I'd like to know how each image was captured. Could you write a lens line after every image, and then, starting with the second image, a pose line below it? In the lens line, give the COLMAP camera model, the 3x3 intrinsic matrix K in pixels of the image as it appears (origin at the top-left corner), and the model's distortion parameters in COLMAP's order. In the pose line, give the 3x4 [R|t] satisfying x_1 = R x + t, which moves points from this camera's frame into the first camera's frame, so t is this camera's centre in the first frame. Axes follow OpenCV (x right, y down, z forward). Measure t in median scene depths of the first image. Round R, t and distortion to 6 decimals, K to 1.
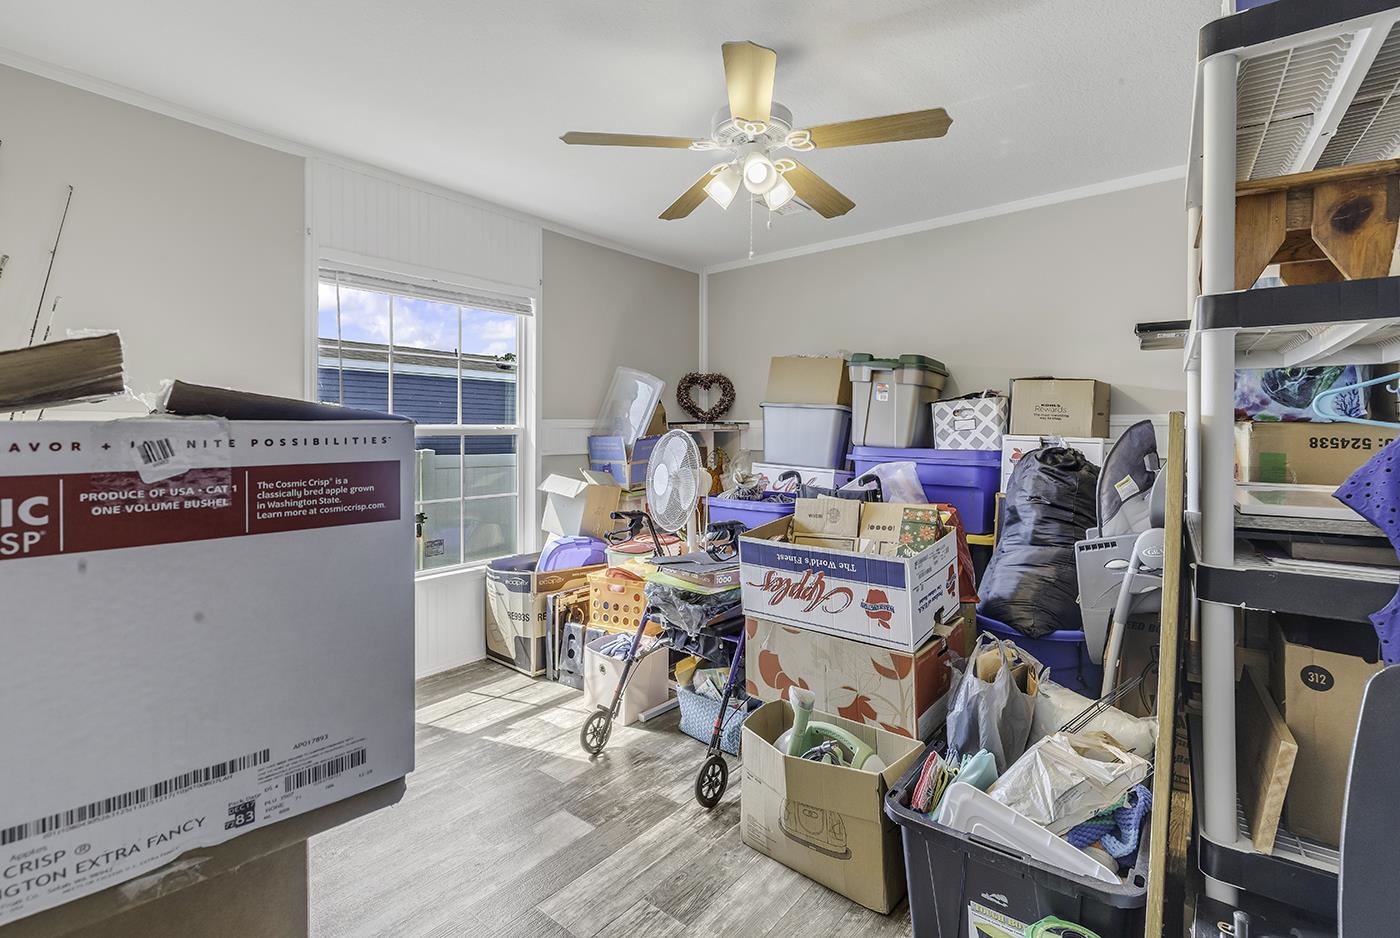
lens RADIAL K [[608.2, 0, 731.5], [0, 608.2, 428.4], [0, 0, 1]] dist [0.004914, -0.000367]
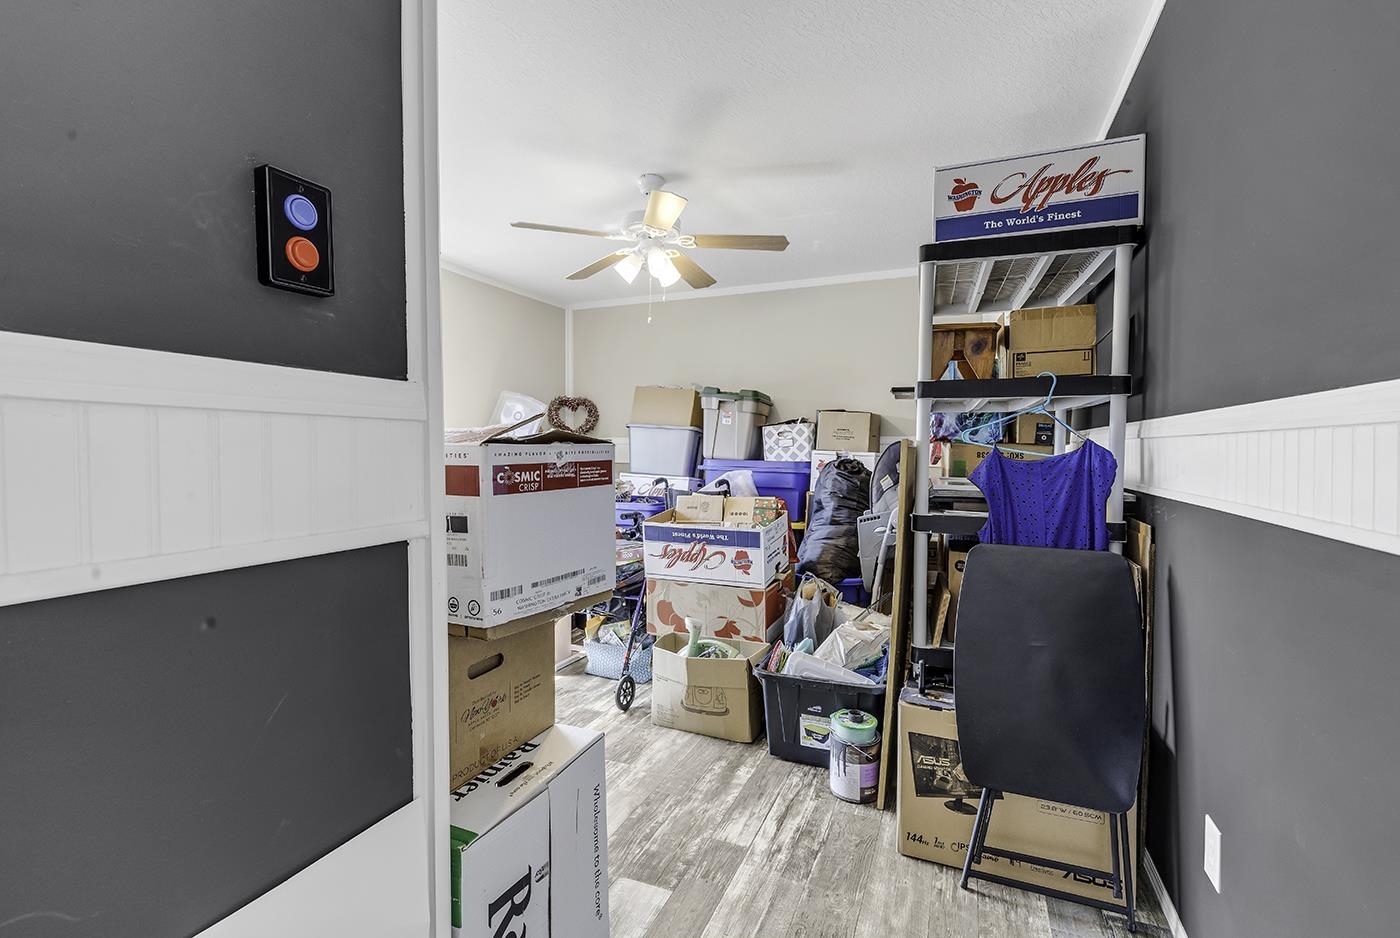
lens RADIAL K [[608.2, 0, 699.8], [0, 608.2, 472.7], [0, 0, 1]] dist [0.004914, -0.000367]
pose [[0.965898, -0.007683, 0.258810, -0.255988], [-0.004643, 0.998885, 0.046981, -0.004065], [-0.258883, -0.046580, 0.964785, -0.441786]]
